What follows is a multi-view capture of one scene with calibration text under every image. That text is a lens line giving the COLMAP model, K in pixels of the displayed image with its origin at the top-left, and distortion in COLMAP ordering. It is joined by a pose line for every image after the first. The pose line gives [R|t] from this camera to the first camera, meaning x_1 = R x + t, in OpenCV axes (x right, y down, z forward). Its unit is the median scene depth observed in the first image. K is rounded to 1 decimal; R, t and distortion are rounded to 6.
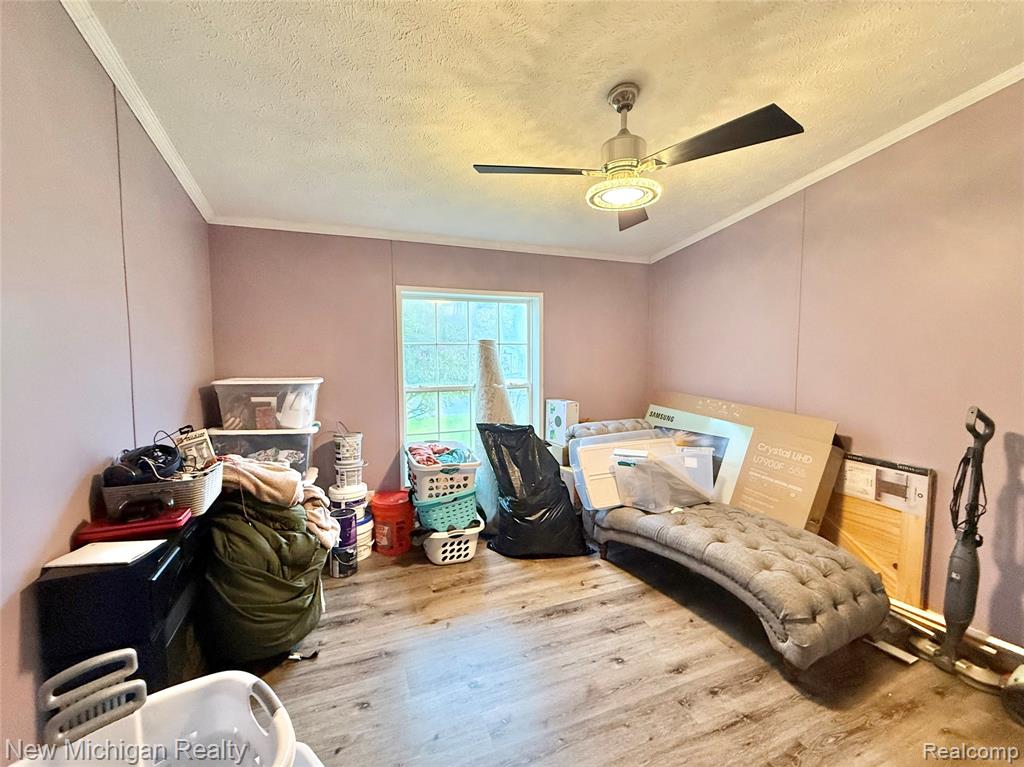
lens RADIAL K [[427.1, 0, 512.0], [0, 427.1, 383.5], [0, 0, 1]] dist [0.001042, 0.000409]
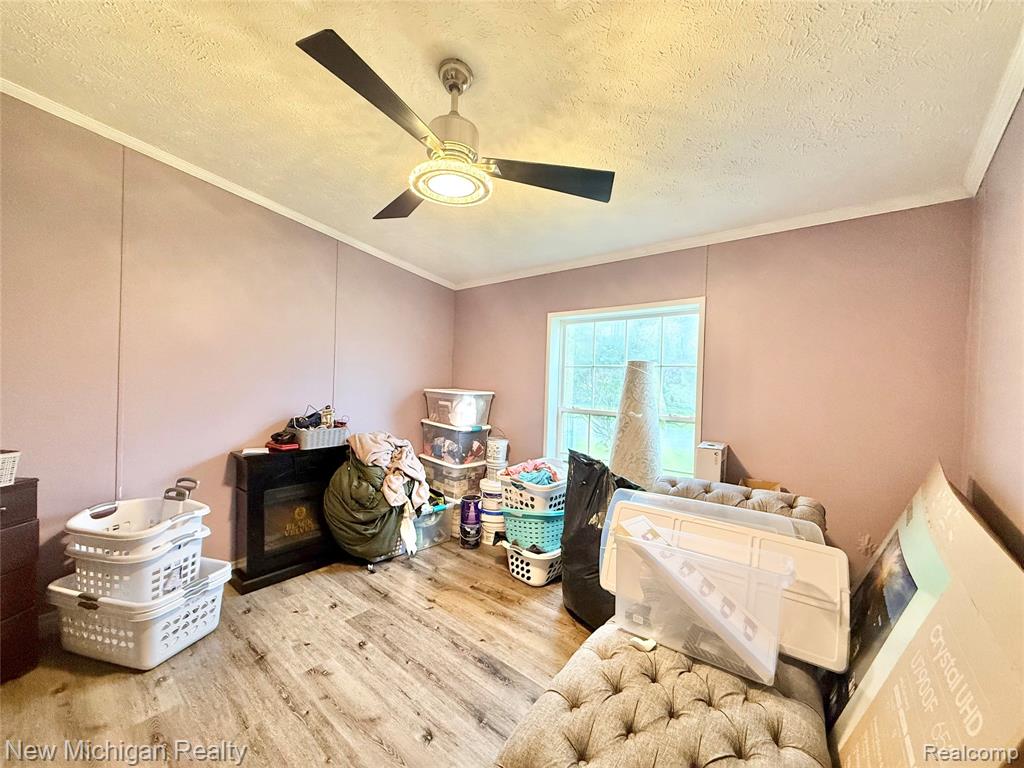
lens RADIAL K [[406.5, 0, 510.2], [0, 406.5, 383.6], [0, 0, 1]] dist [0.000116, 0.000096]
pose [[0.463984, 0.023064, -0.885543, 0.710978], [-0.091397, 0.995572, -0.021958, -0.018779], [0.881116, 0.091125, 0.464037, 0.505311]]
